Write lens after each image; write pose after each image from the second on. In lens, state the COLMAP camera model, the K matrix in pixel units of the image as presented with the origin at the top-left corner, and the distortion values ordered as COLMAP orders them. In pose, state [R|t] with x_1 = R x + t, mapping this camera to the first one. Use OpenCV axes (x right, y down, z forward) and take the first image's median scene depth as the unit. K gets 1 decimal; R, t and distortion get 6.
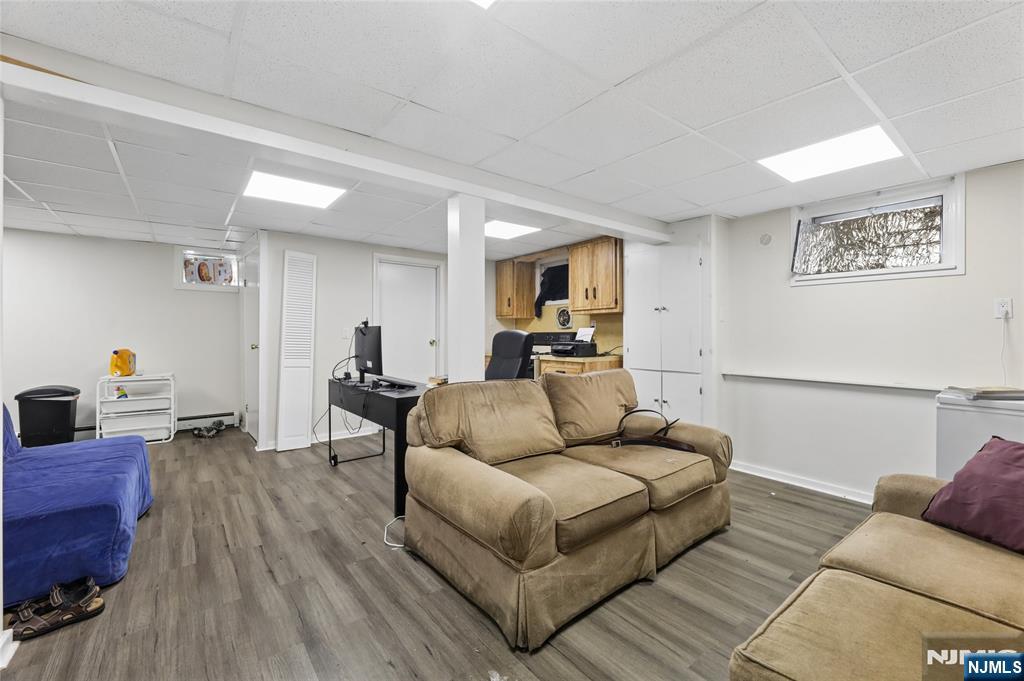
lens RADIAL K [[420.7, 0, 503.8], [0, 420.7, 341.6], [0, 0, 1]] dist [-0.000937, -0.000349]
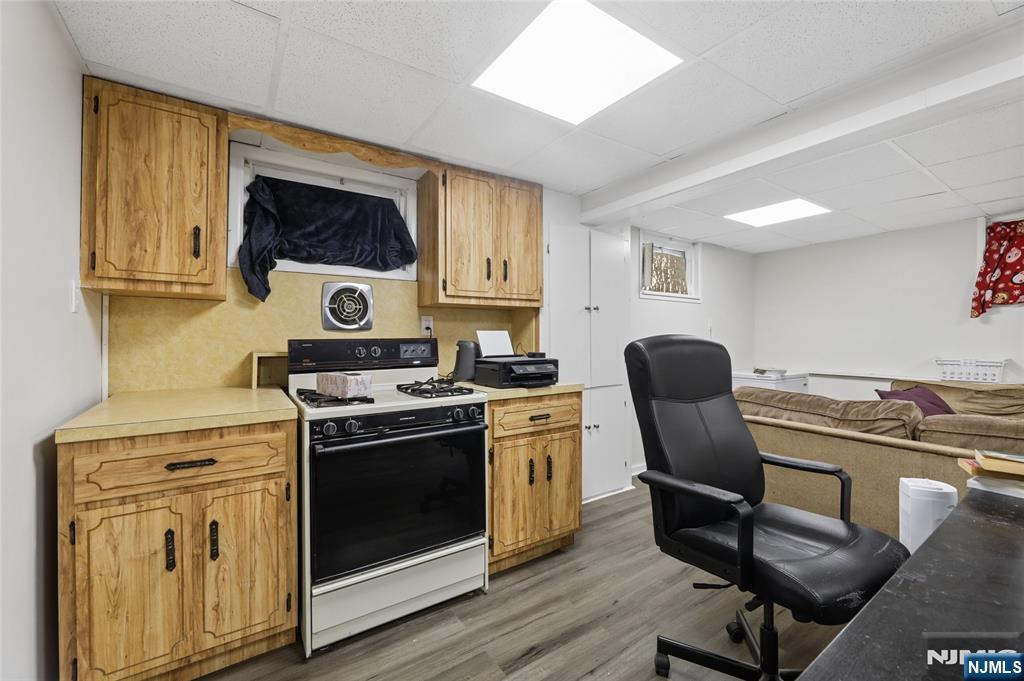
lens RADIAL K [[420.7, 0, 503.8], [0, 420.7, 341.6], [0, 0, 1]] dist [-0.000937, -0.000349]
pose [[0.066944, -0.011348, 0.997692, -0.351406], [0.016734, 0.999807, 0.010250, -0.023337], [-0.997616, 0.016009, 0.067121, 0.945077]]
